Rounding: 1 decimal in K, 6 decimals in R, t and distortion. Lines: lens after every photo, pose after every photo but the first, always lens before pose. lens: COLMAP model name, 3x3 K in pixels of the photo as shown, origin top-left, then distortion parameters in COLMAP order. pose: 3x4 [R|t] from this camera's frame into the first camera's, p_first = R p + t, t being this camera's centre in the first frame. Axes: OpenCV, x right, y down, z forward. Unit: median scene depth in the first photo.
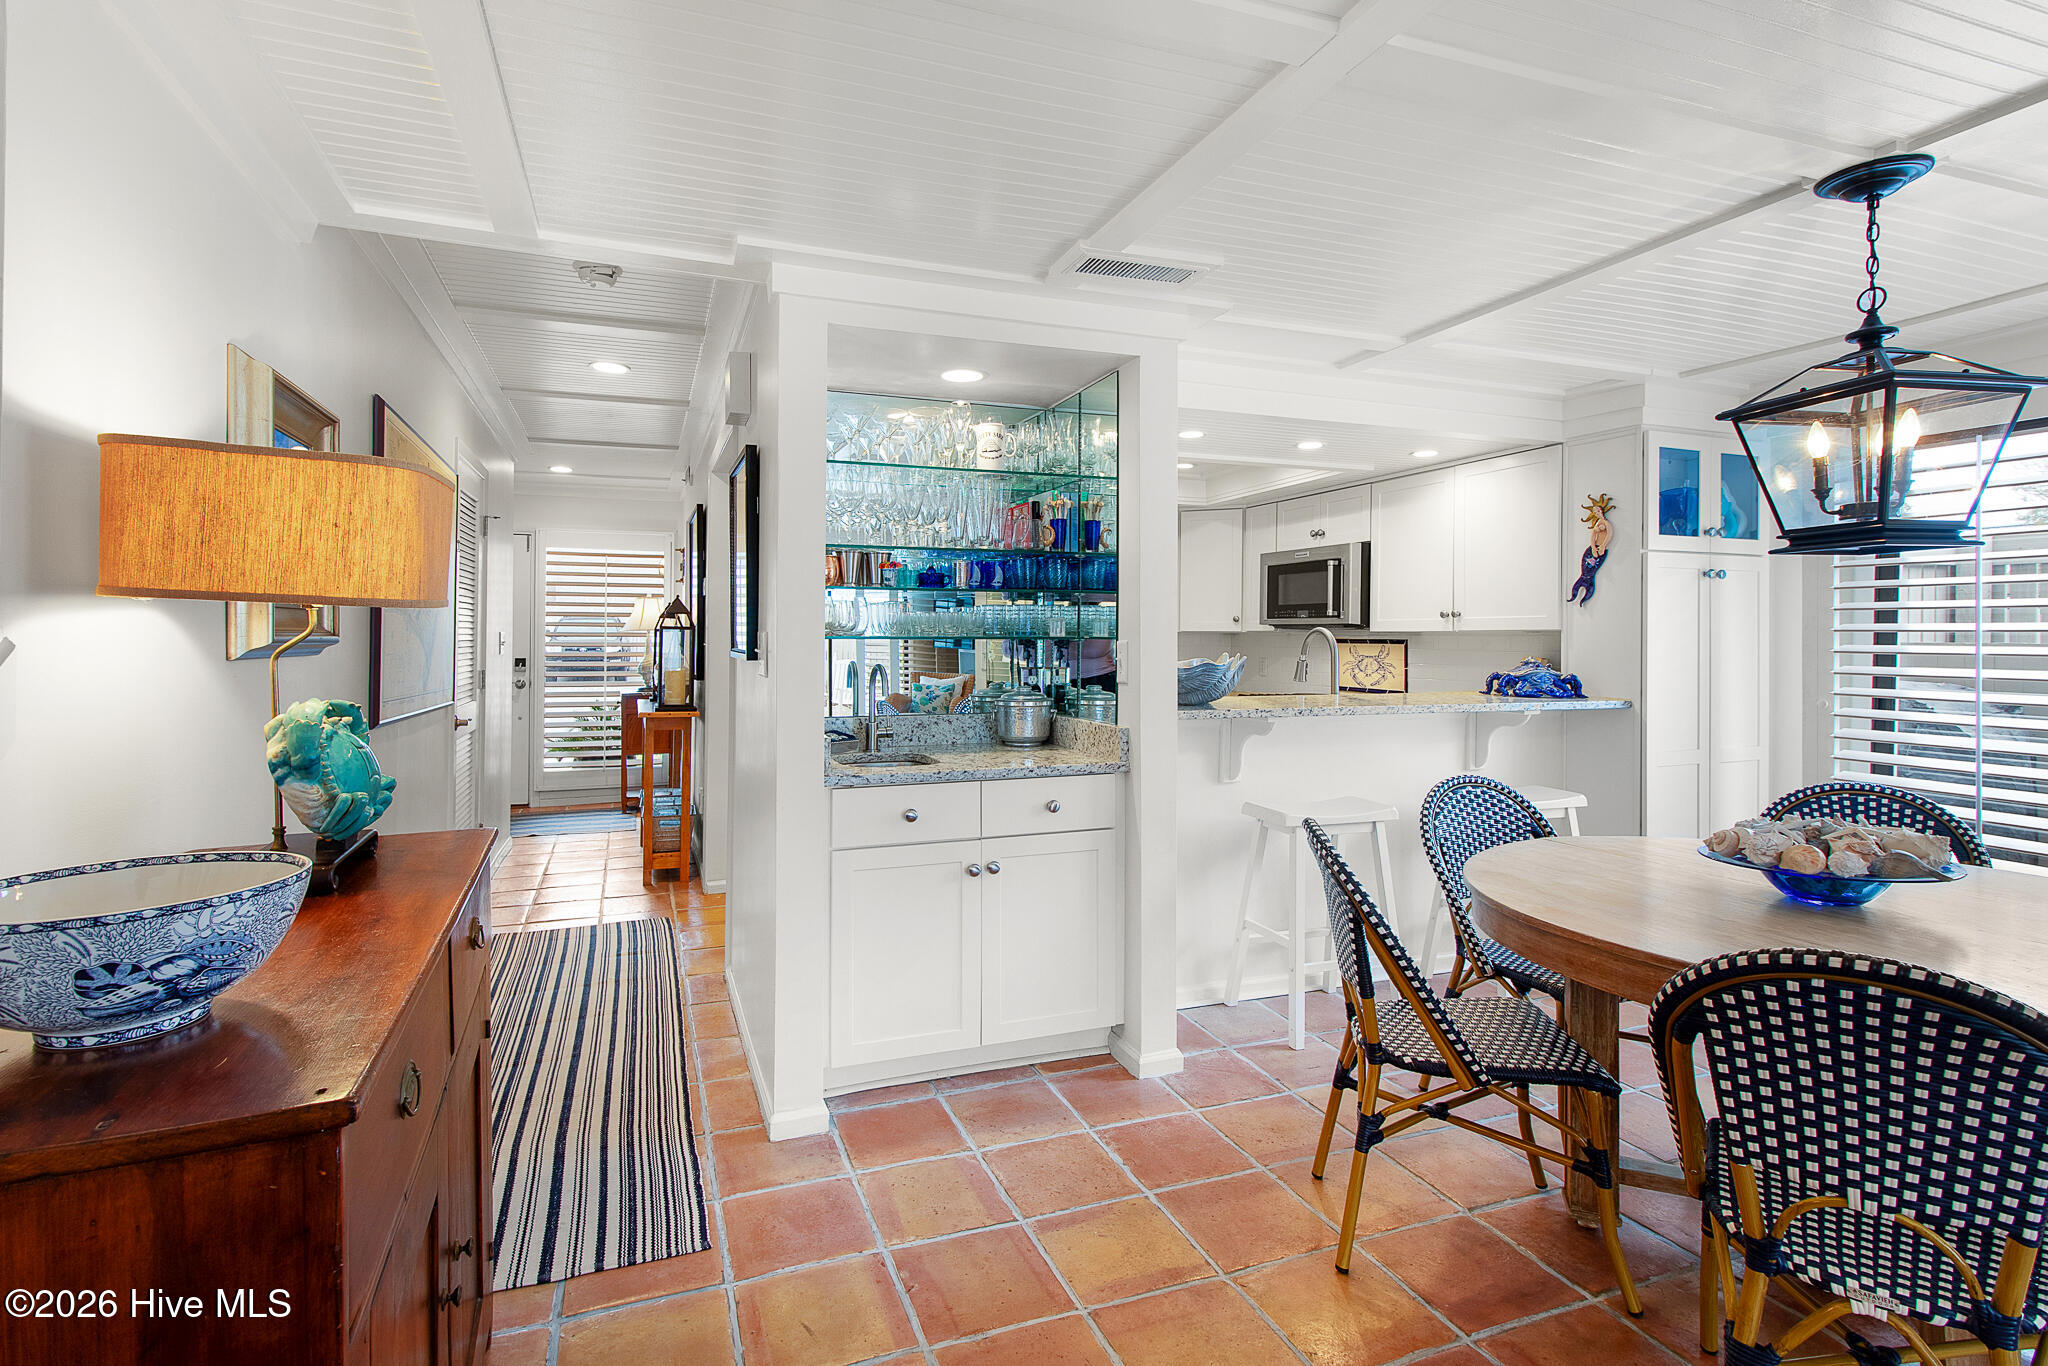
lens RADIAL K [[972.0, 0, 986.3], [0, 972.0, 635.3], [0, 0, 1]] dist [0.002833, 0.000516]
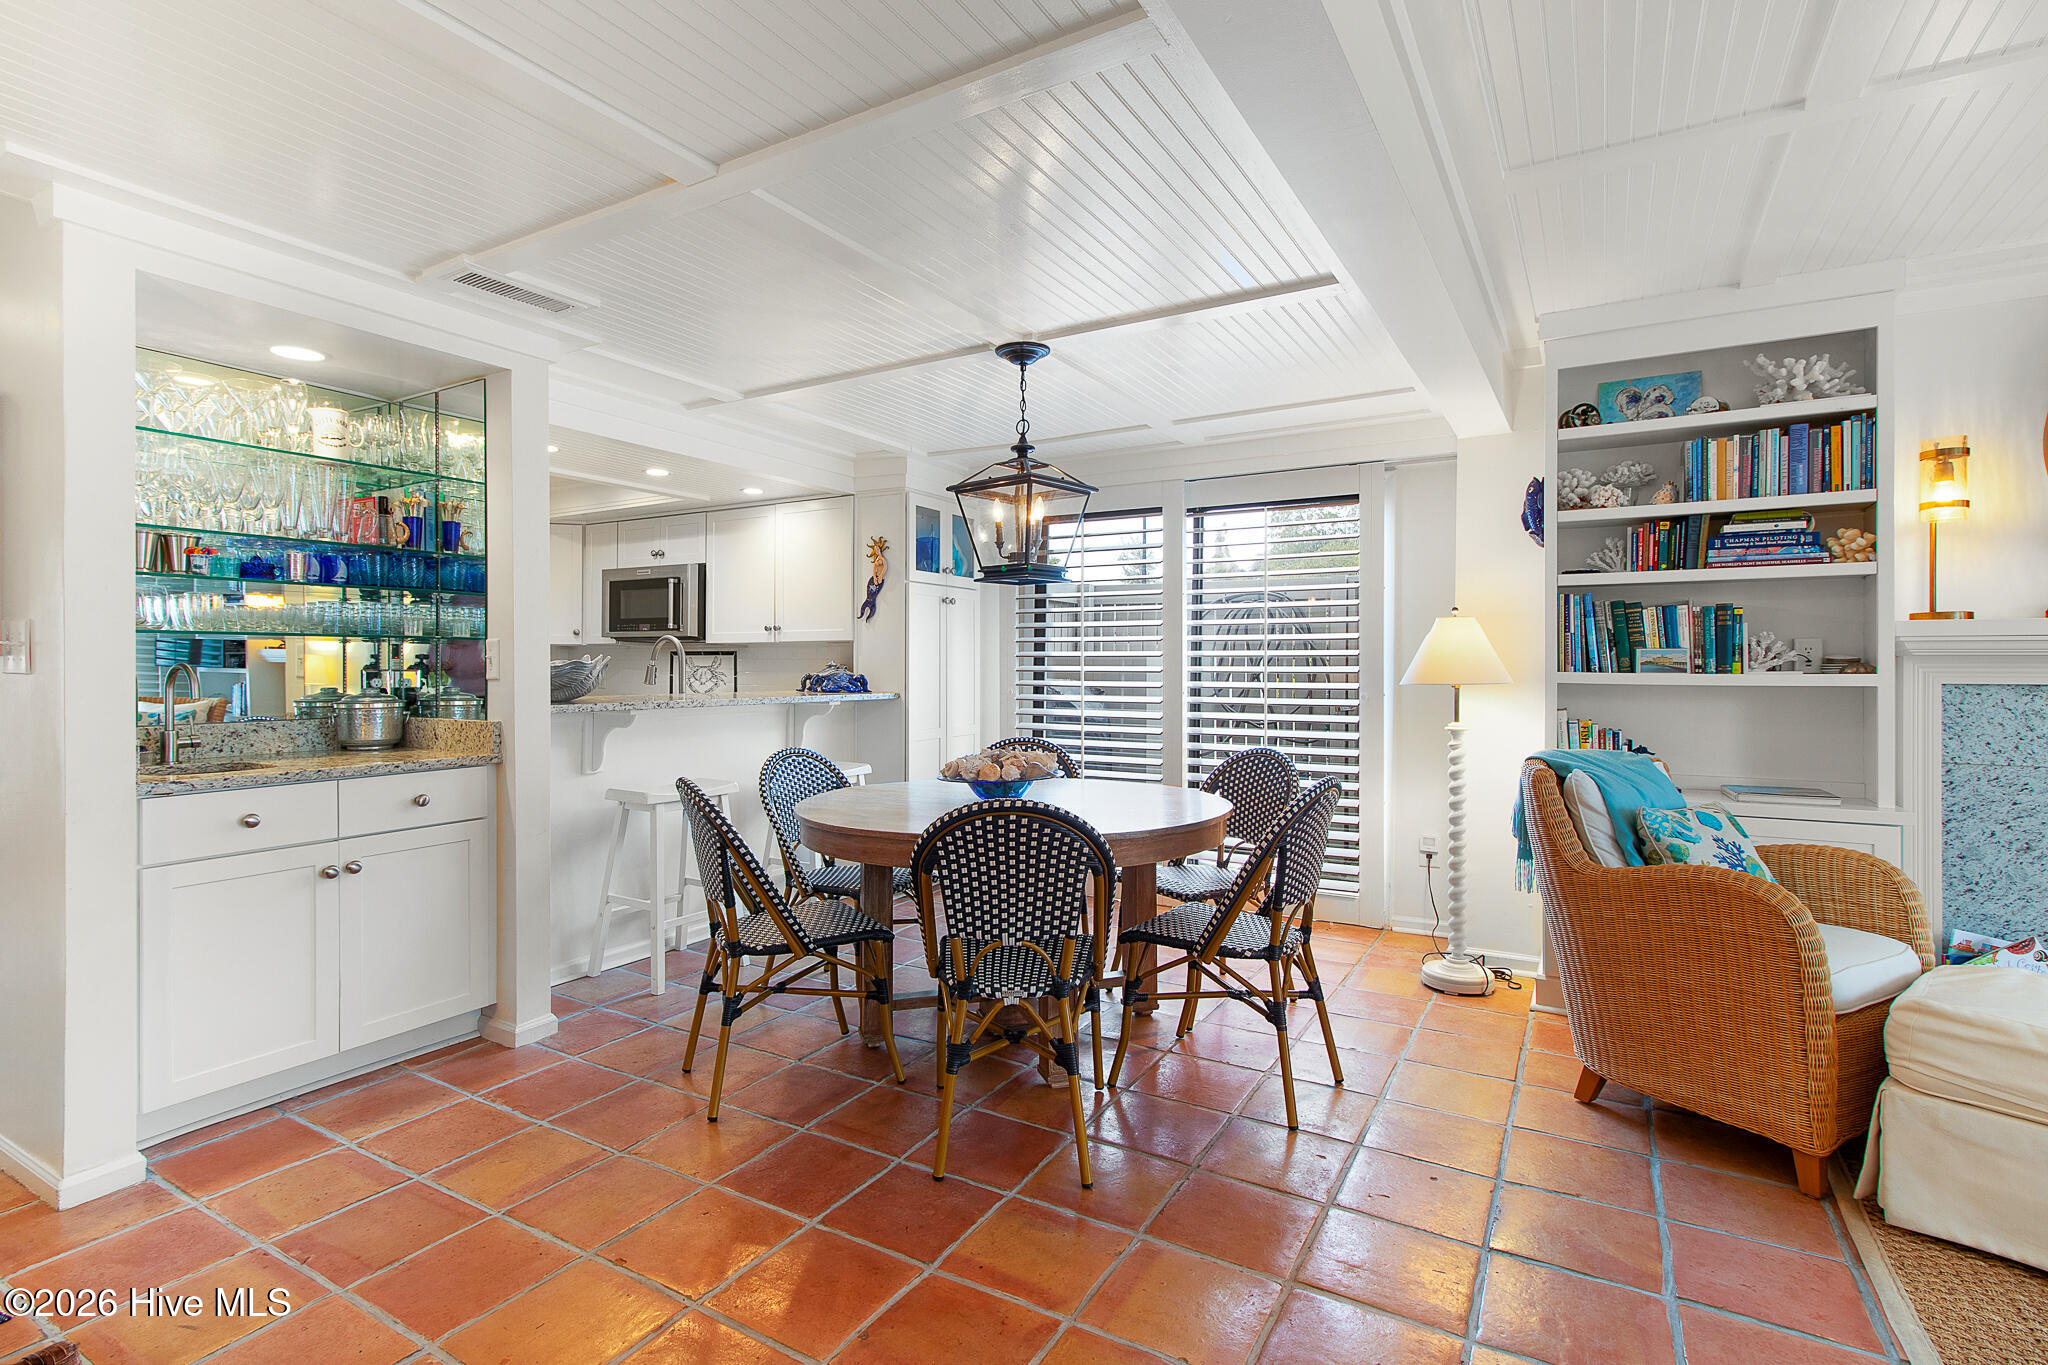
lens RADIAL K [[977.4, 0, 991.8], [0, 977.4, 668.2], [0, 0, 1]] dist [0.013938, -0.000203]
pose [[0.777308, -0.005792, 0.629093, -0.113012], [0.002146, 0.999976, 0.006556, 0.033087], [-0.629116, -0.003746, 0.777302, -0.168074]]
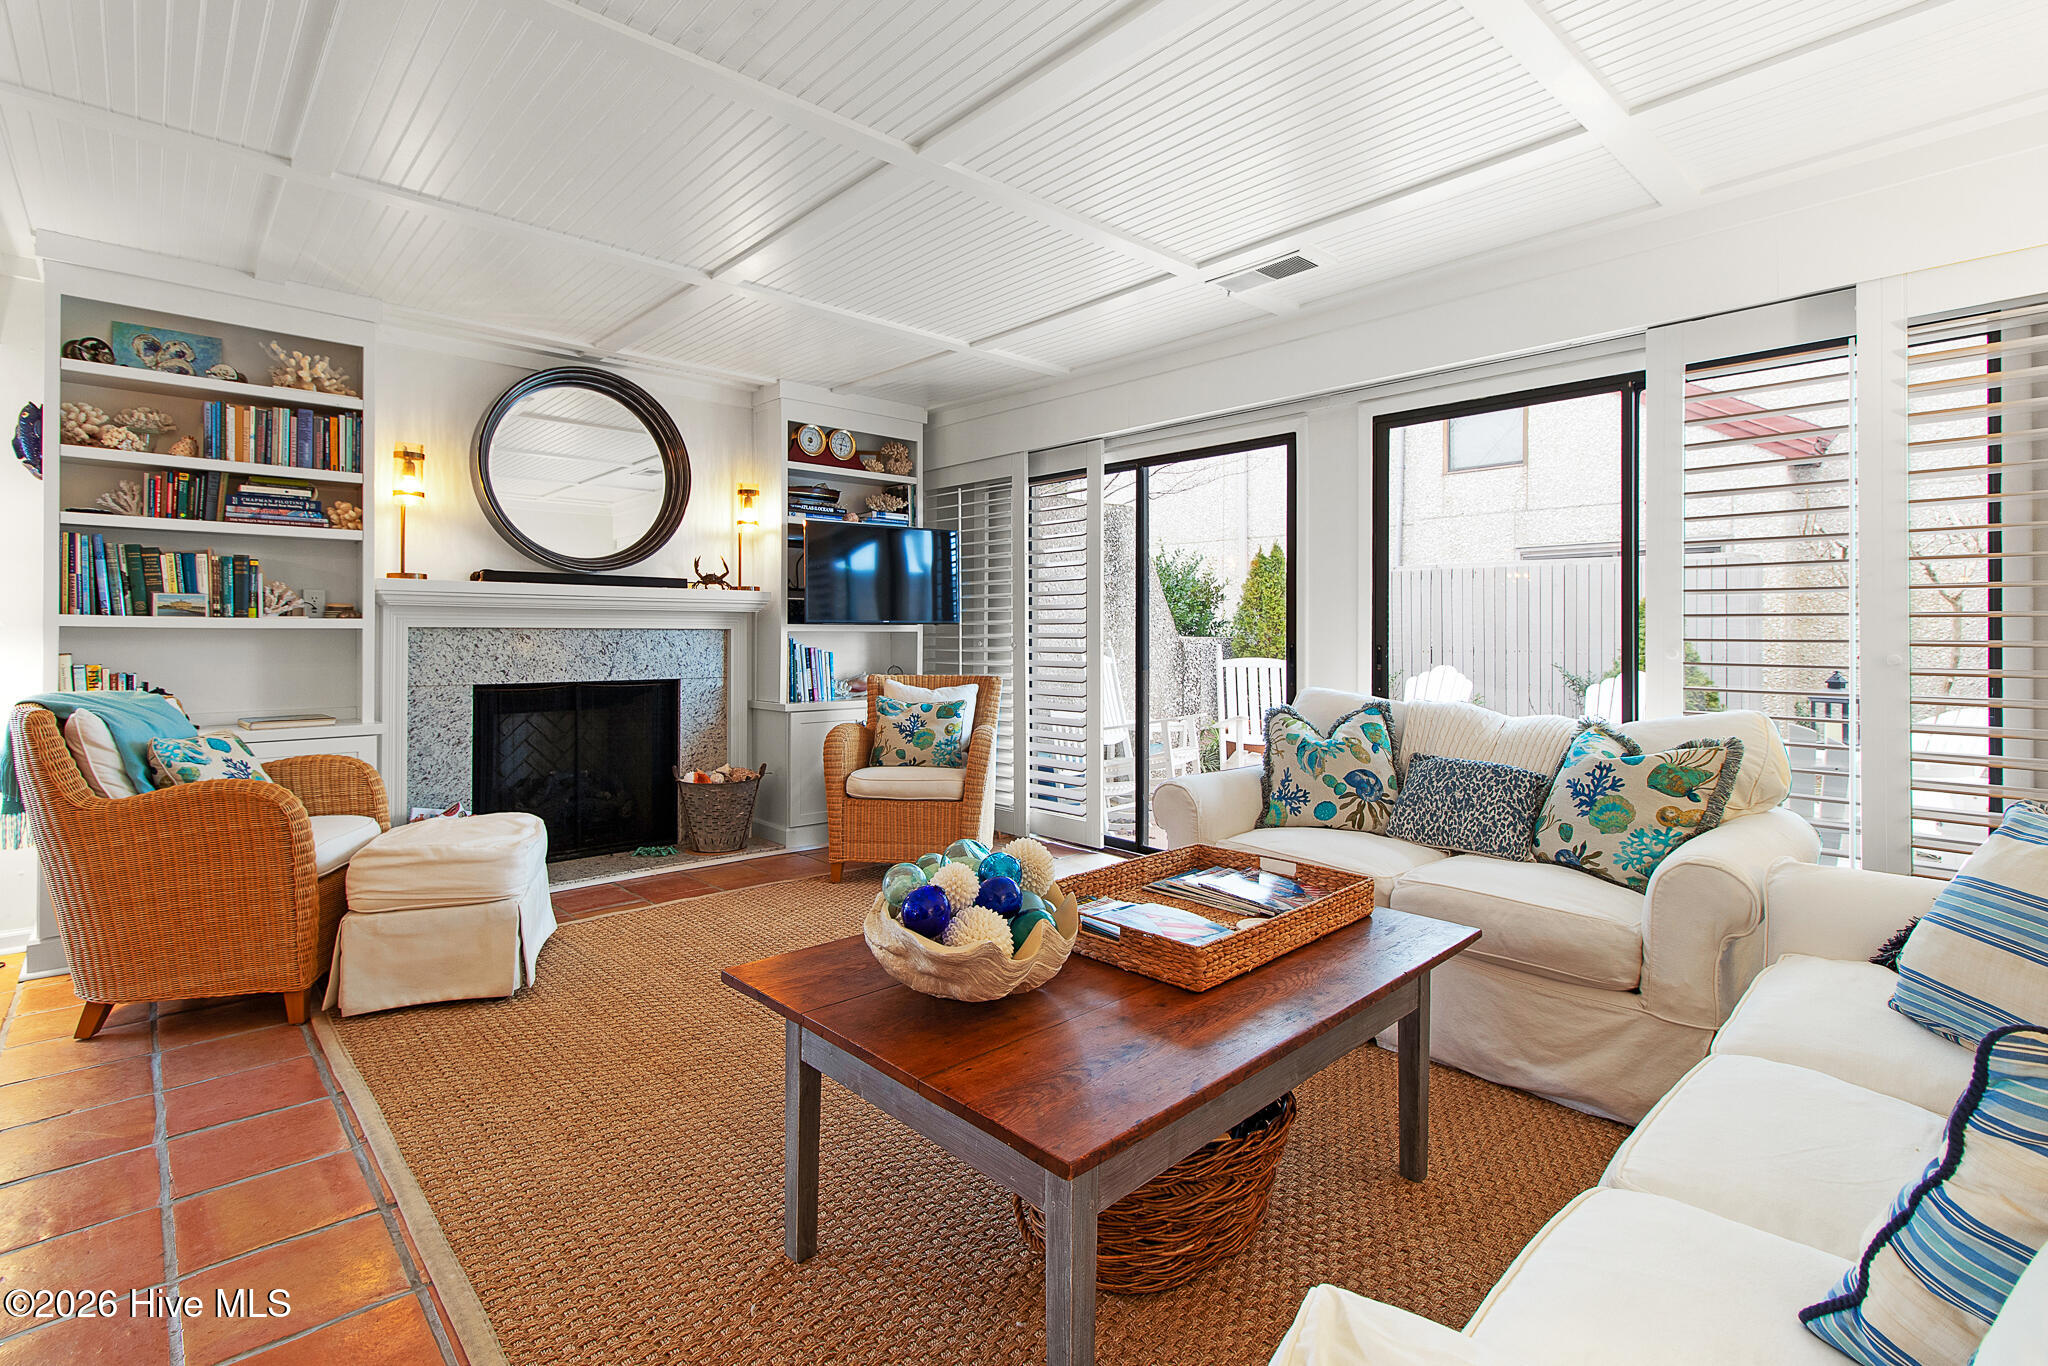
lens RADIAL K [[970.0, 0, 1034.4], [0, 970.0, 628.4], [0, 0, 1]] dist [-0.001309, -0.000110]
pose [[-0.405105, -0.003185, 0.914265, -0.307836], [-0.006520, 0.999979, 0.000595, 0.056444], [-0.914247, -0.005720, -0.405117, -0.250016]]
